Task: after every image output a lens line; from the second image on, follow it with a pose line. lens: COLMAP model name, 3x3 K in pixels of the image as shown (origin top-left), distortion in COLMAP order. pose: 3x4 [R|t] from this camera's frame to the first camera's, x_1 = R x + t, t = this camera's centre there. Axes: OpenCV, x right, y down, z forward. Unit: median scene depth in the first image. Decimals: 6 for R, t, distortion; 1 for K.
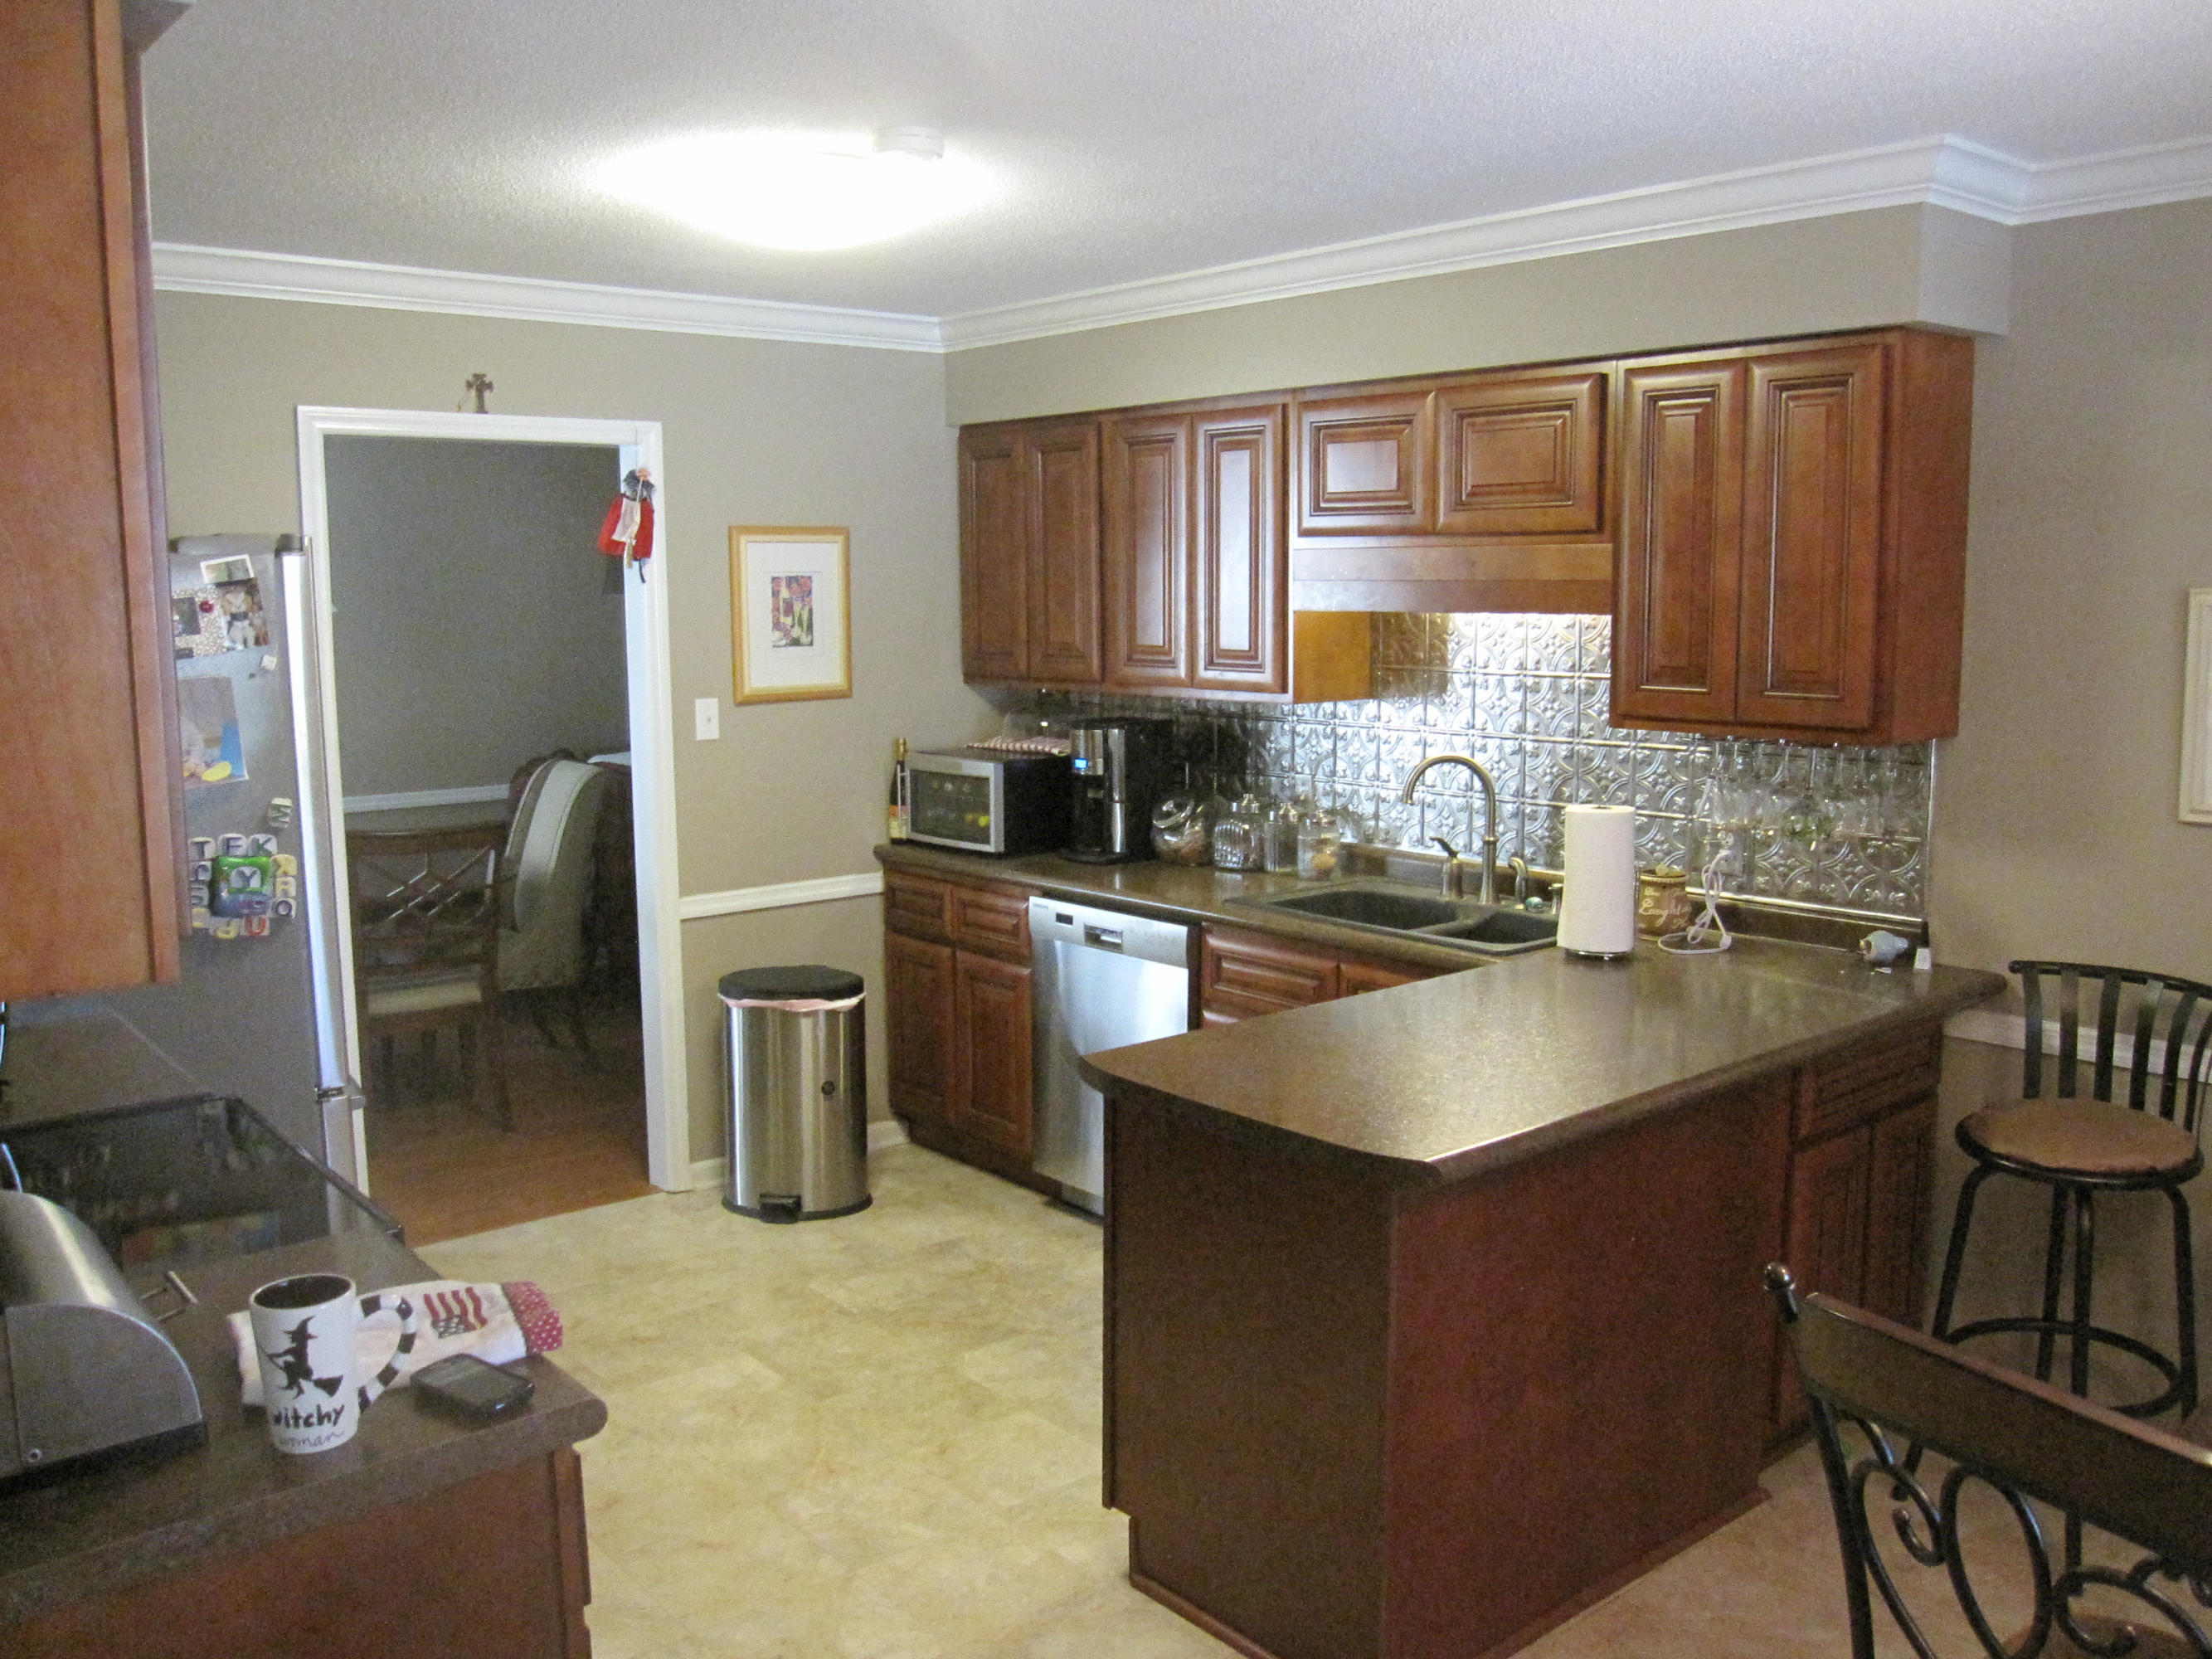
lens RADIAL K [[1881.0, 0, 1106.0], [0, 1881.0, 829.5], [0, 0, 1]] dist [-0.005244, -0.002376]
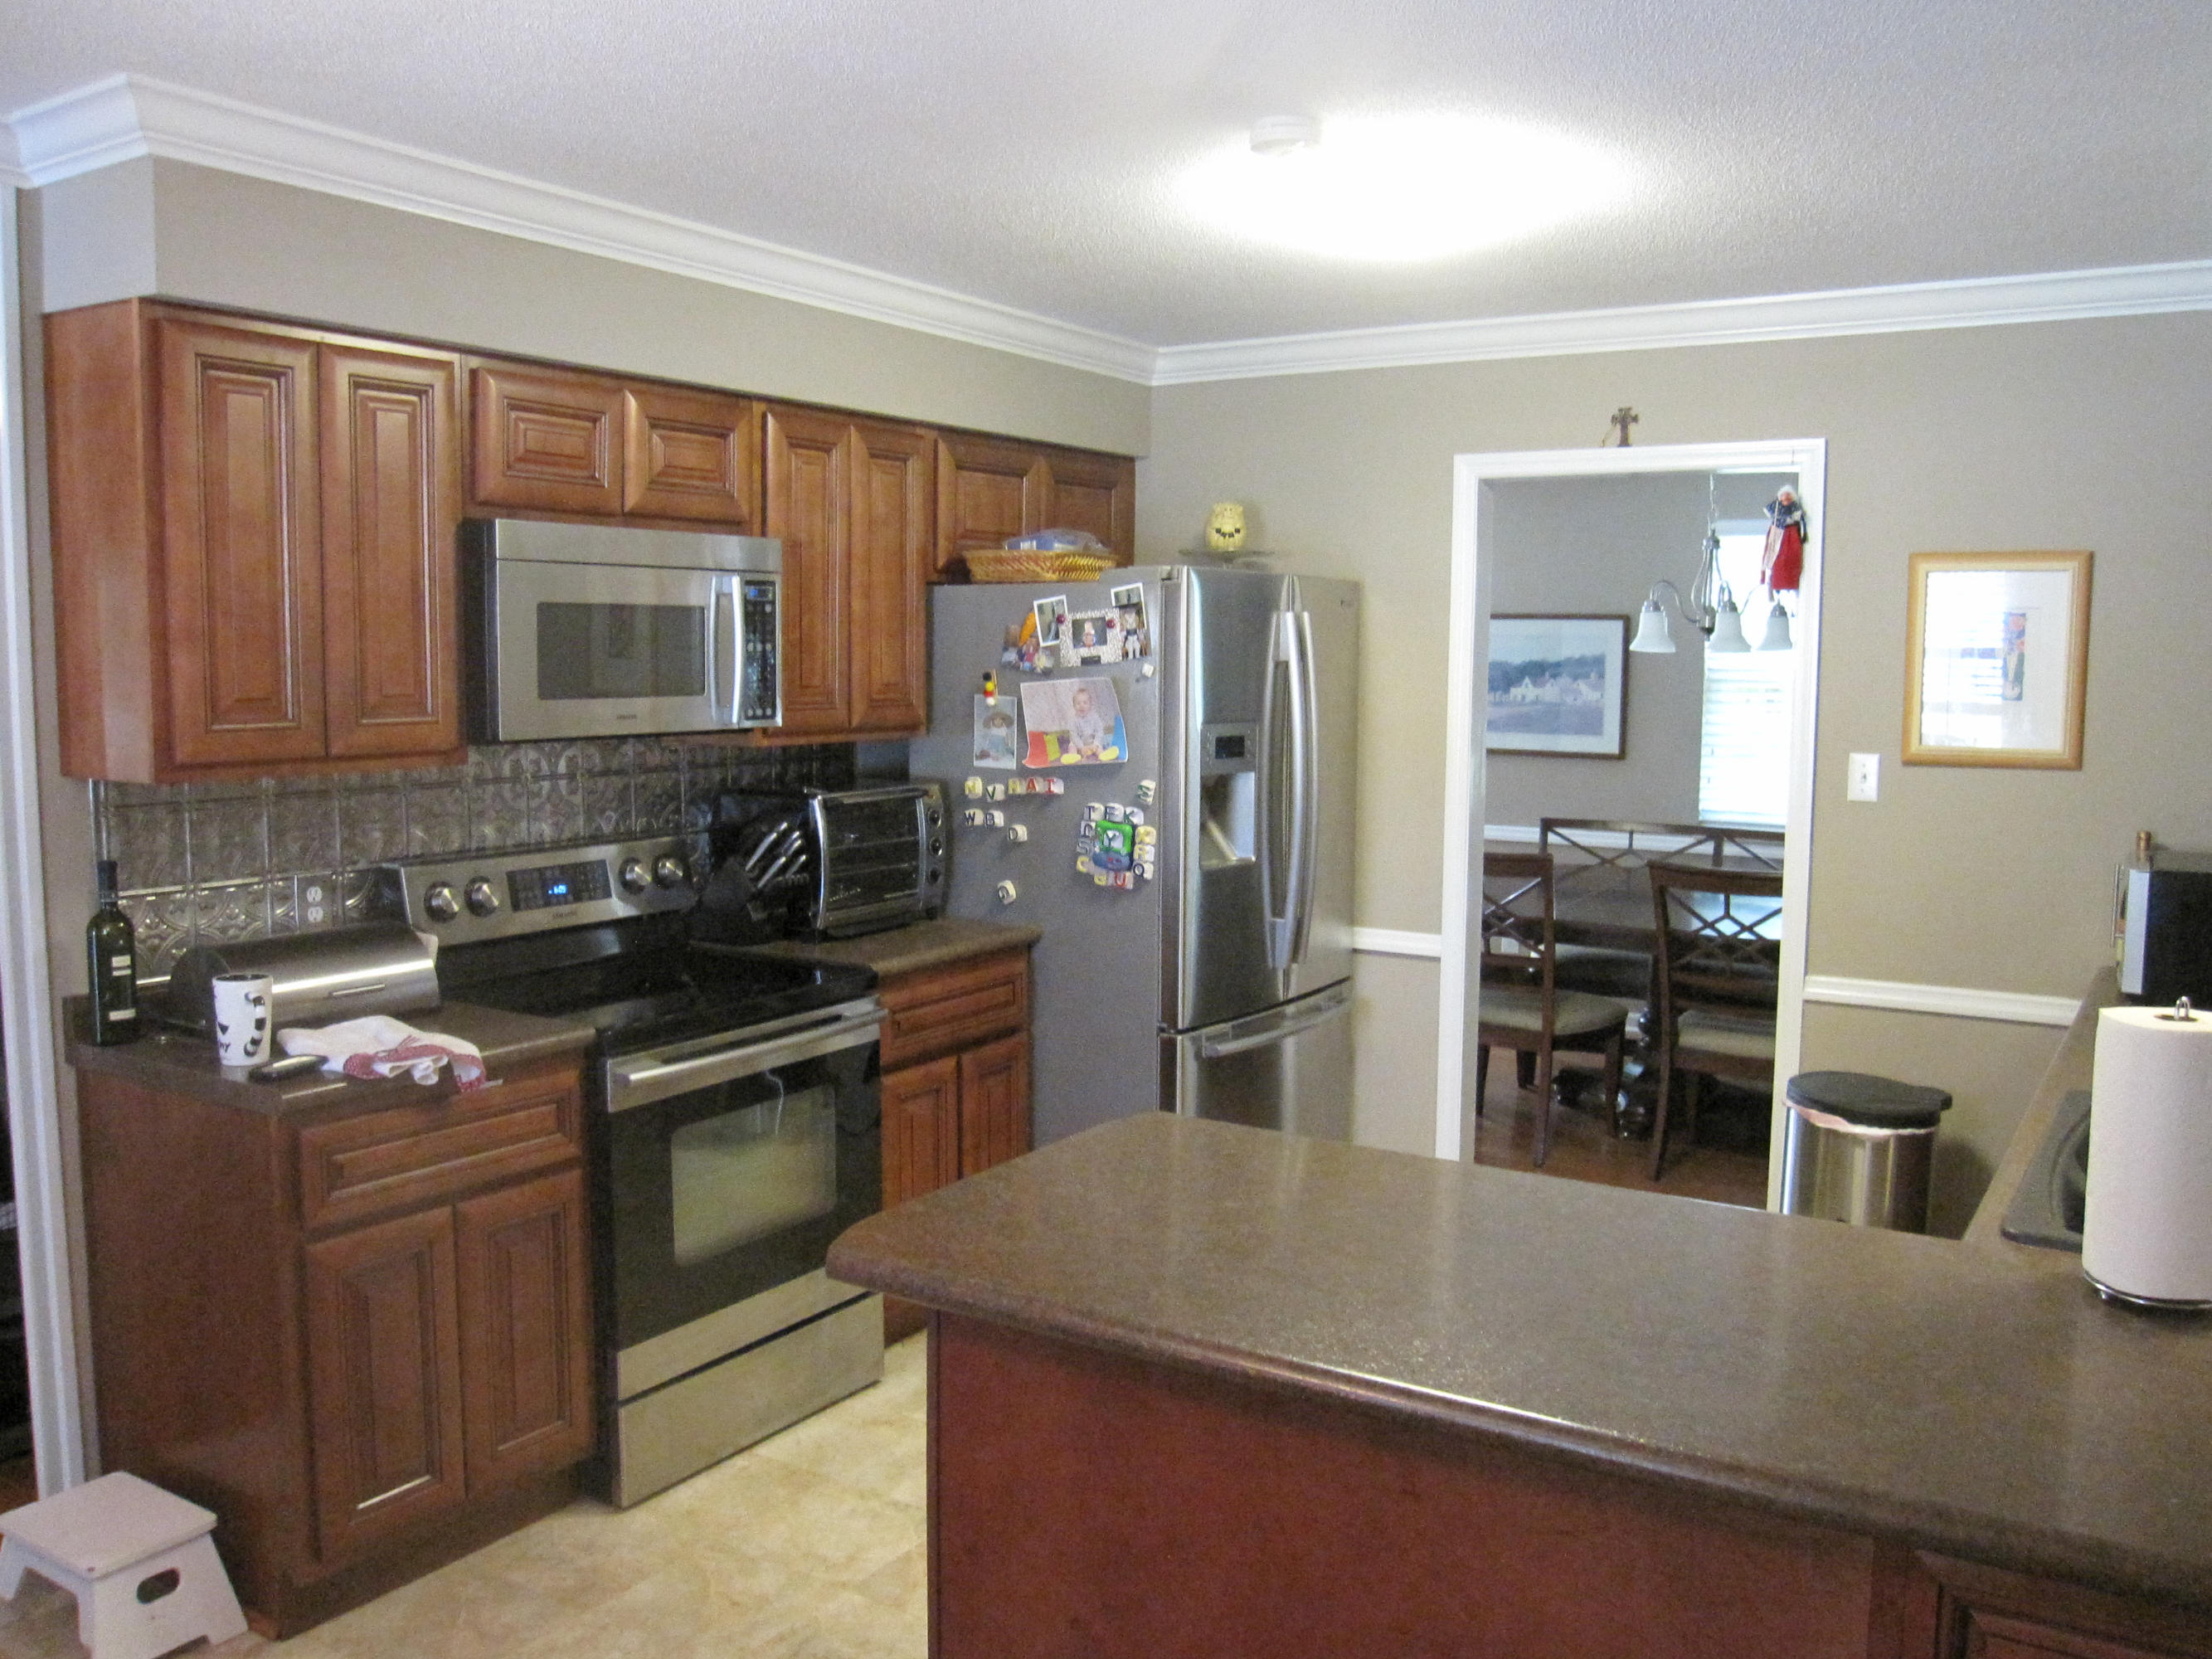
lens RADIAL K [[1841.1, 0, 1106.0], [0, 1841.1, 829.5], [0, 0, 1]] dist [-0.029323, 0.002161]
pose [[0.293772, 0.103761, -0.950227, 0.704173], [-0.139492, 0.988103, 0.064772, -0.059441], [0.945643, 0.113520, 0.304751, 0.613137]]
